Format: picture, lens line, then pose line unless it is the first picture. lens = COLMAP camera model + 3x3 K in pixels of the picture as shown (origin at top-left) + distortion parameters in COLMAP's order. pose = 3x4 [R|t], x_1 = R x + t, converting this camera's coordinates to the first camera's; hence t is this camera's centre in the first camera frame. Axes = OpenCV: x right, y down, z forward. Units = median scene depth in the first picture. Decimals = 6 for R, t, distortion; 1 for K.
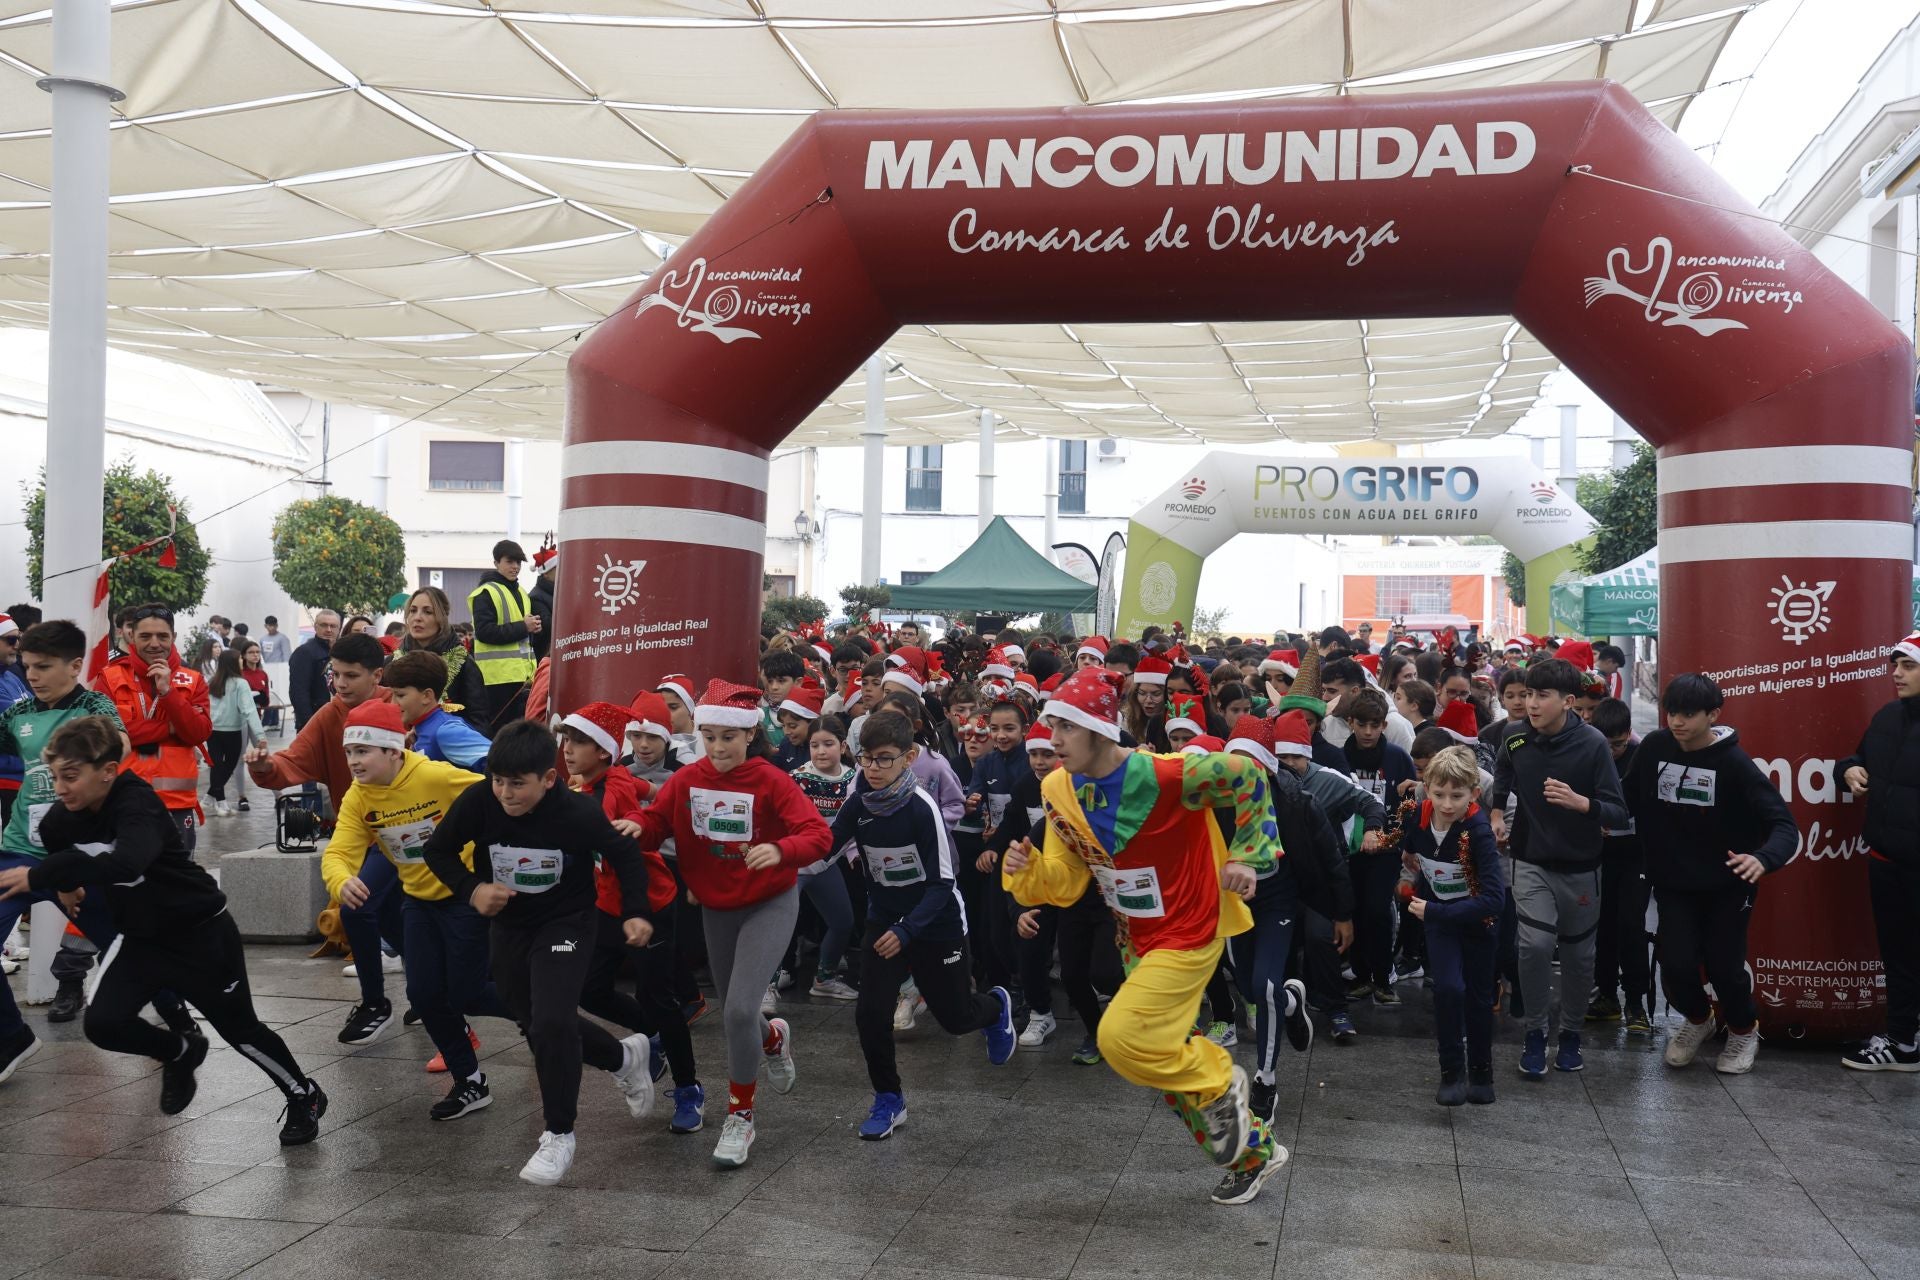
lens RADIAL K [[2095.9, 0, 953.8], [0, 2095.9, 613.2], [0, 0, 1]] dist [0.109646, 0.000000]
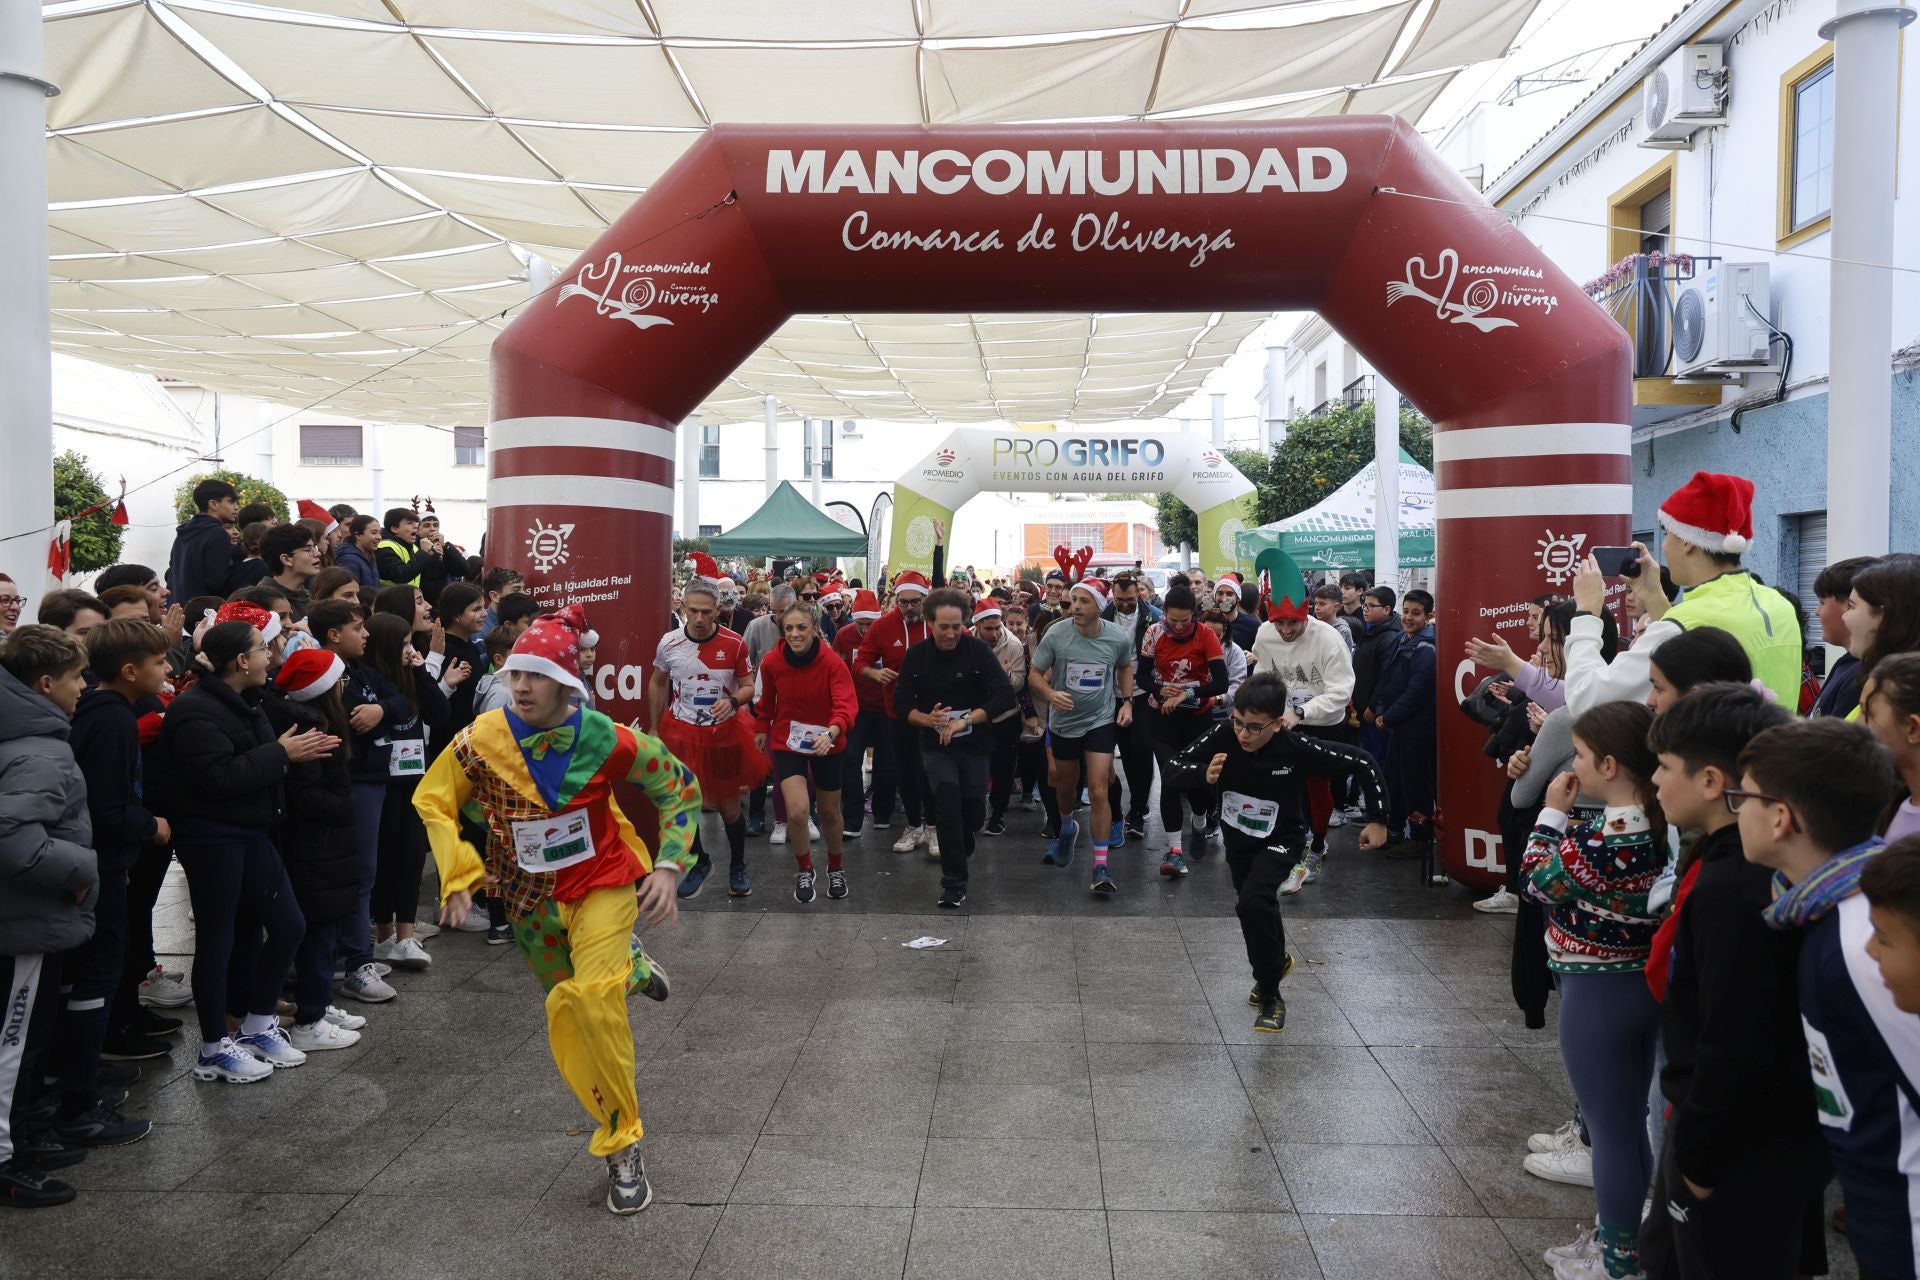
lens RADIAL K [[1549.7, 0, 968.3], [0, 1549.7, 645.5], [0, 0, 1]] dist [-0.052583, 0.080970]
pose [[0.984933, -0.027211, 0.170782, -0.082637], [0.016608, 0.997862, 0.063211, -0.011334], [-0.172136, -0.059422, 0.983279, 0.161852]]
